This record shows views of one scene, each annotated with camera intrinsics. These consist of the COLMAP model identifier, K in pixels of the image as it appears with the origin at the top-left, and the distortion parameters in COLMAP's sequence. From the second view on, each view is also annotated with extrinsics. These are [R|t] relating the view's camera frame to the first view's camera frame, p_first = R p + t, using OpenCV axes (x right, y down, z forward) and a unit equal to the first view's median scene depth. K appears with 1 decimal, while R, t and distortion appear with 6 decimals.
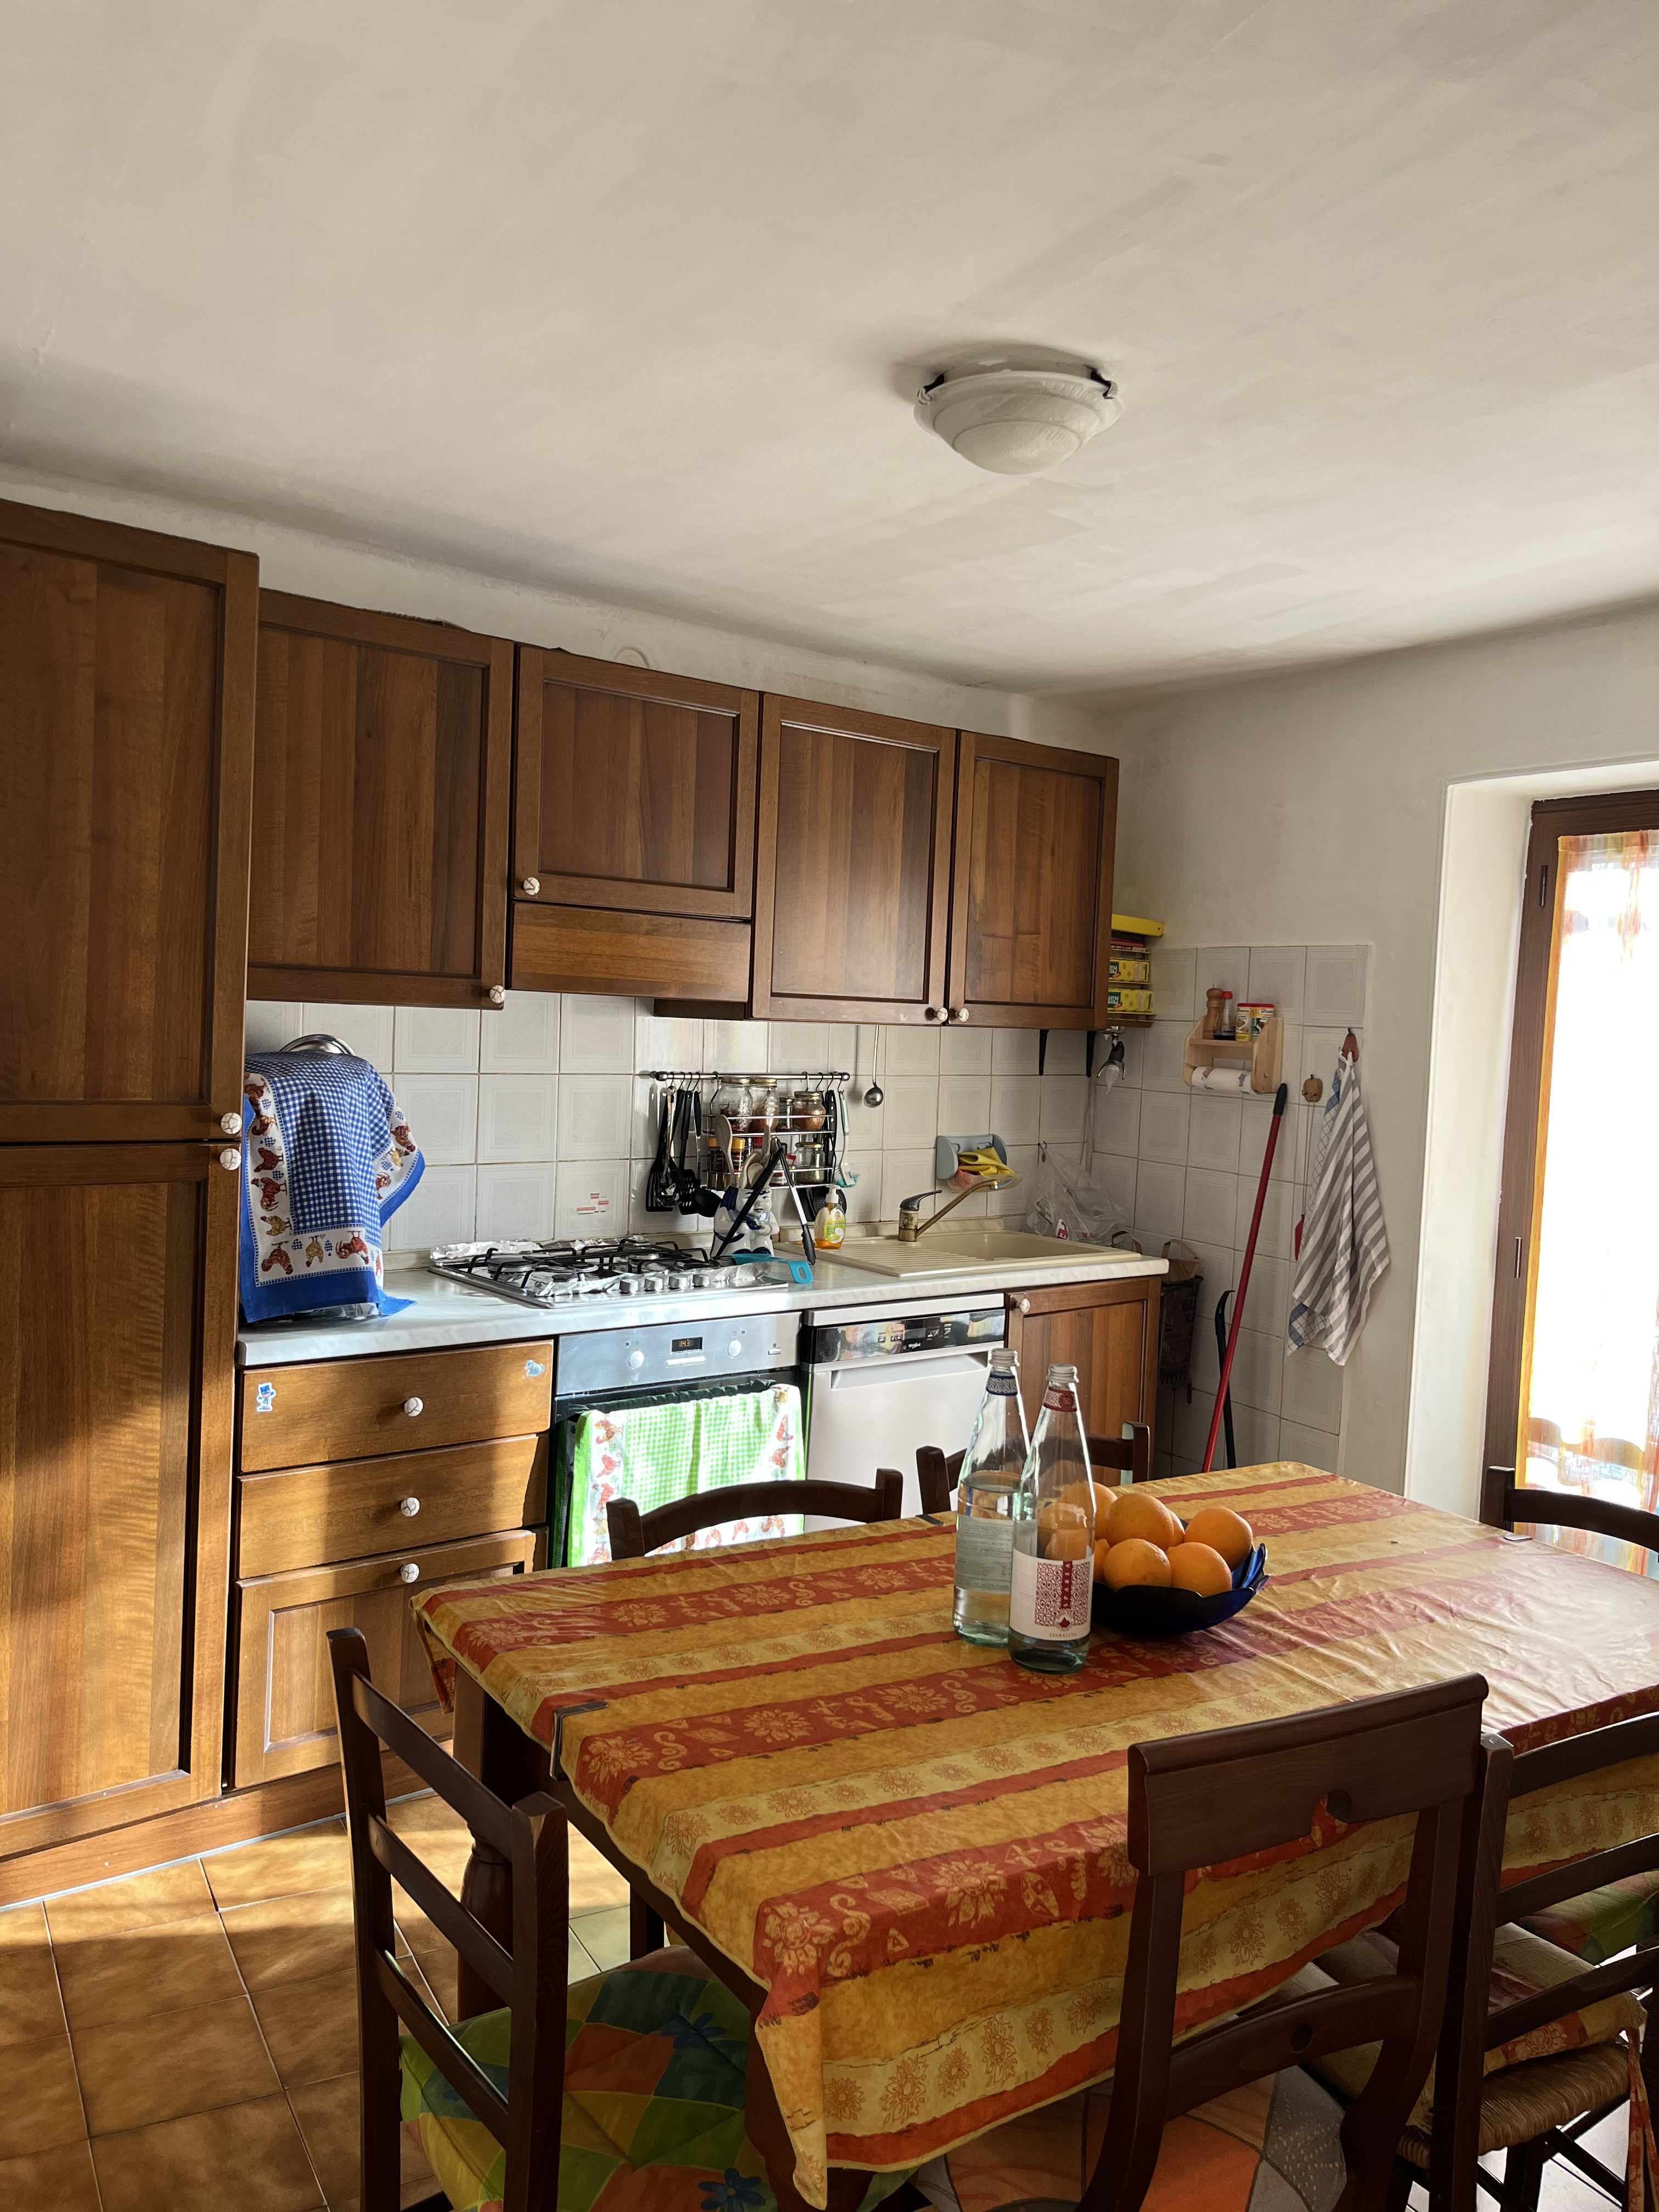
lens RADIAL K [[1665.6, 0, 832.5], [0, 1665.6, 1103.3], [0, 0, 1]] dist [0.046830, -0.001233]
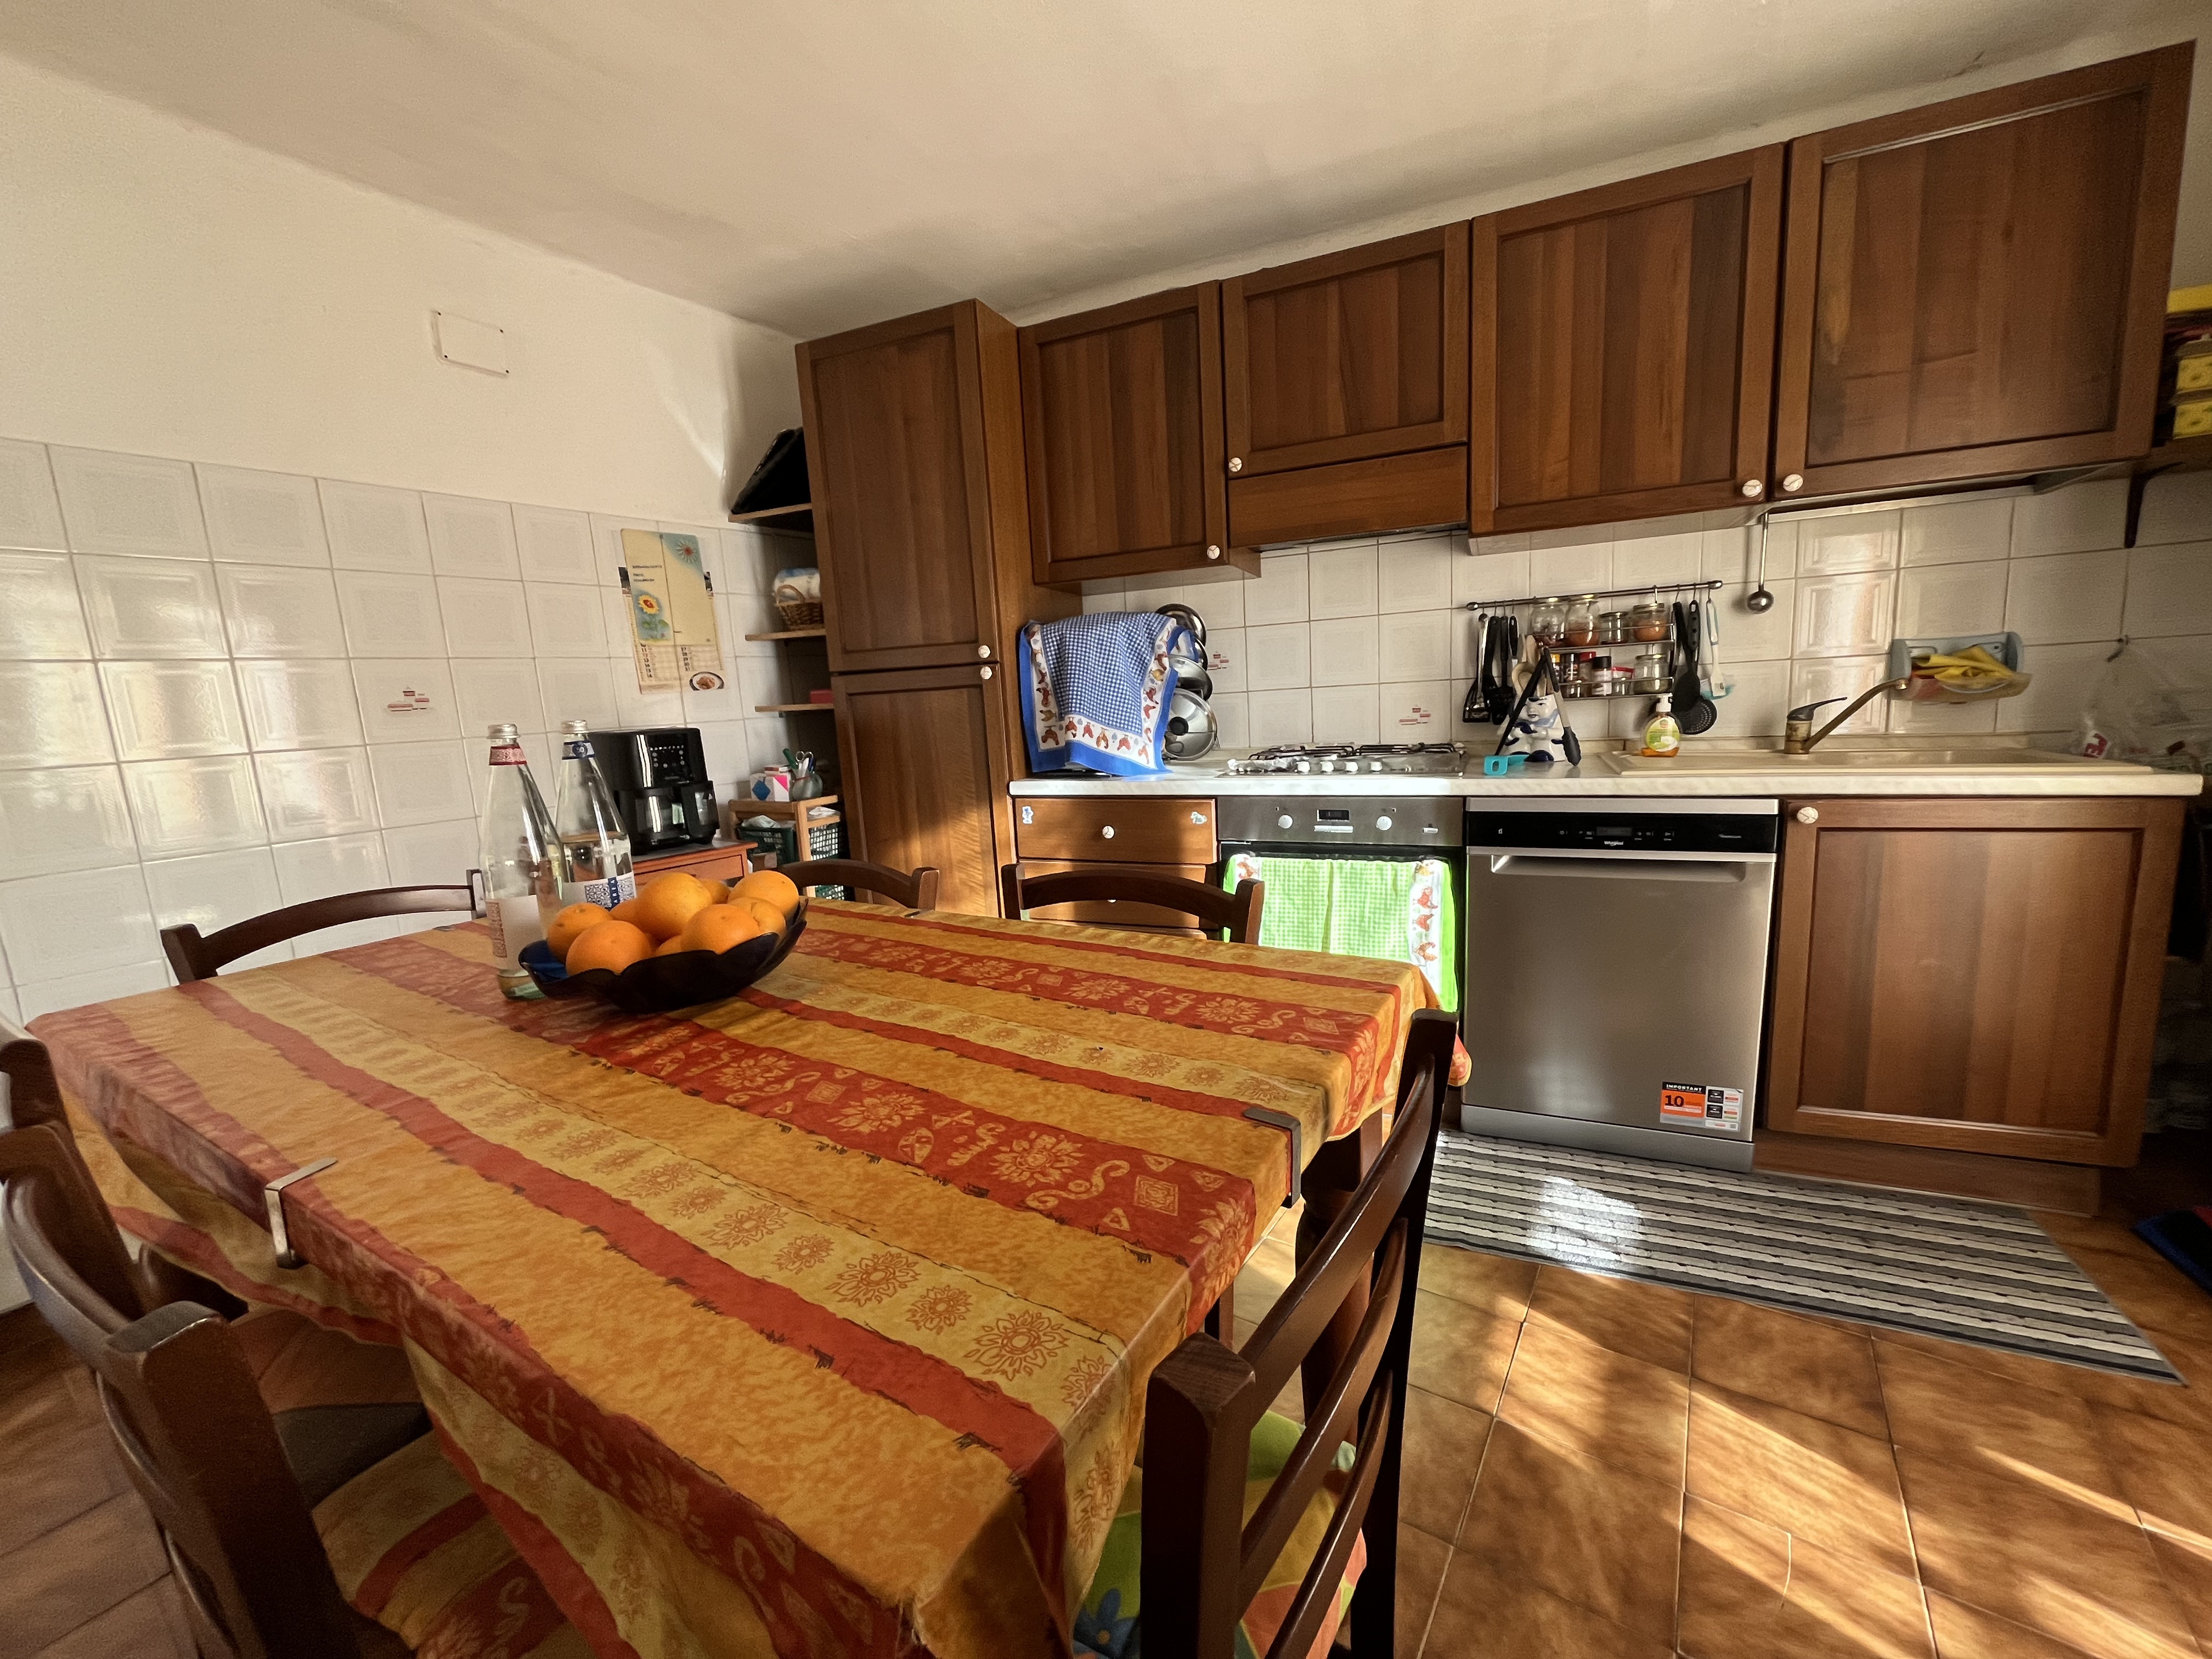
lens RADIAL K [[891.5, 0, 1113.8], [0, 891.5, 838.3], [0, 0, 1]] dist [-0.000458, 0.000221]
pose [[0.436871, 0.075034, -0.896389, 0.466738], [0.023075, 0.995252, 0.094556, 0.103941], [0.899228, -0.061993, 0.433065, 0.617073]]
